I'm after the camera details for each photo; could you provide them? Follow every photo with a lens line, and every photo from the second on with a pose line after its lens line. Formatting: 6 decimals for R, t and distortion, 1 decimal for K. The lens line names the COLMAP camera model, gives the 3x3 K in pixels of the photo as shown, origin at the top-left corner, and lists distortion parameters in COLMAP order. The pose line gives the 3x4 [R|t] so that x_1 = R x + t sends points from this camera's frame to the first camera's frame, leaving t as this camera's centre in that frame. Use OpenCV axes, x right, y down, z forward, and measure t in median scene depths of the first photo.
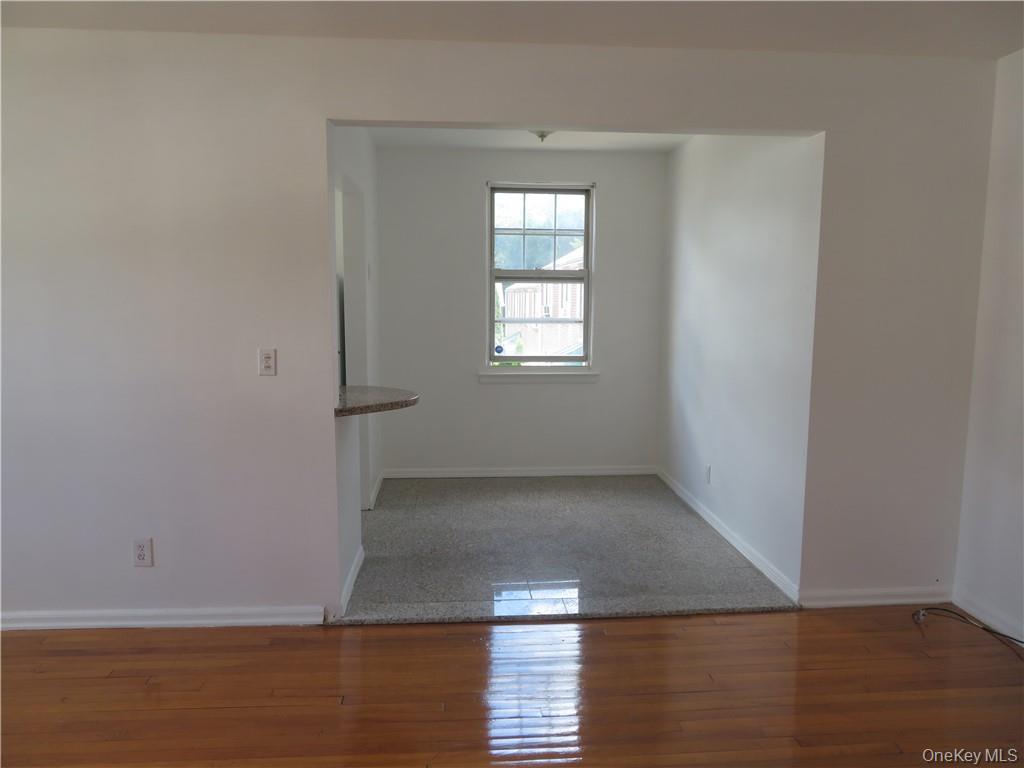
lens RADIAL K [[727.9, 0, 512.0], [0, 727.9, 384.0], [0, 0, 1]] dist [-0.011426, 0.002485]
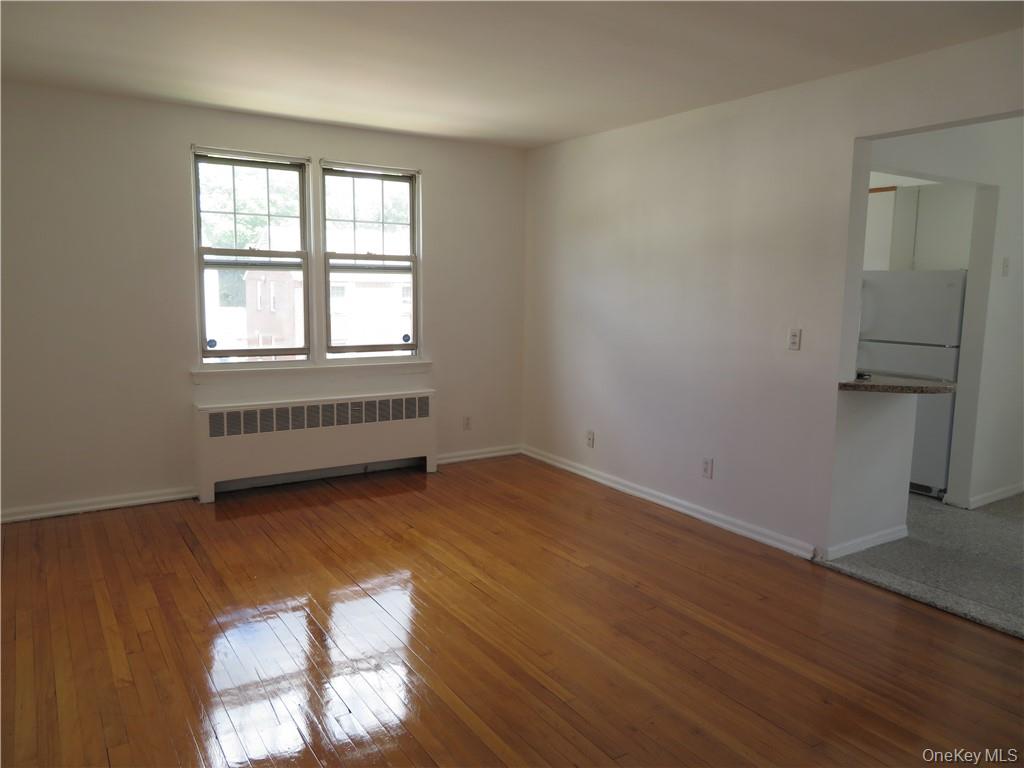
lens RADIAL K [[727.9, 0, 512.0], [0, 727.9, 384.0], [0, 0, 1]] dist [-0.011426, 0.002485]
pose [[0.477706, 0.117817, -0.870584, 0.302156], [-0.119170, 0.990497, 0.068655, 0.010539], [0.870399, 0.070950, 0.487207, -0.021072]]
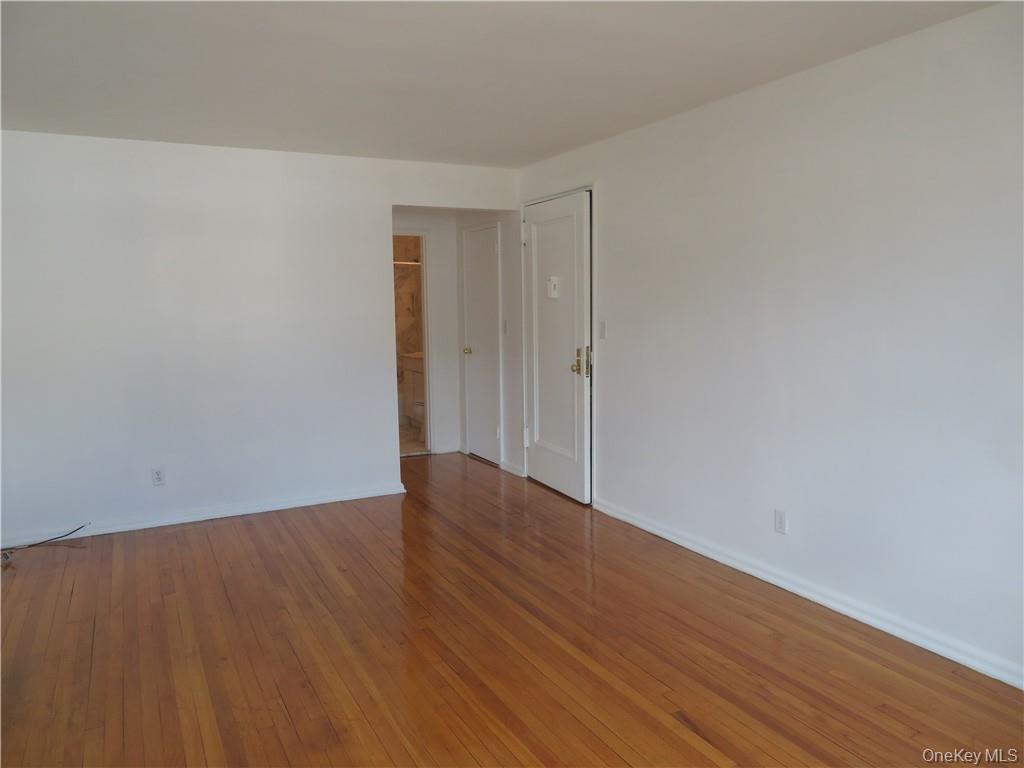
lens RADIAL K [[727.9, 0, 512.0], [0, 727.9, 384.0], [0, 0, 1]] dist [-0.011426, 0.002485]
pose [[-0.407054, -0.104659, 0.907388, -0.635195], [0.125321, 0.977620, 0.168979, -0.051602], [-0.904766, 0.182499, -0.384828, 0.412335]]
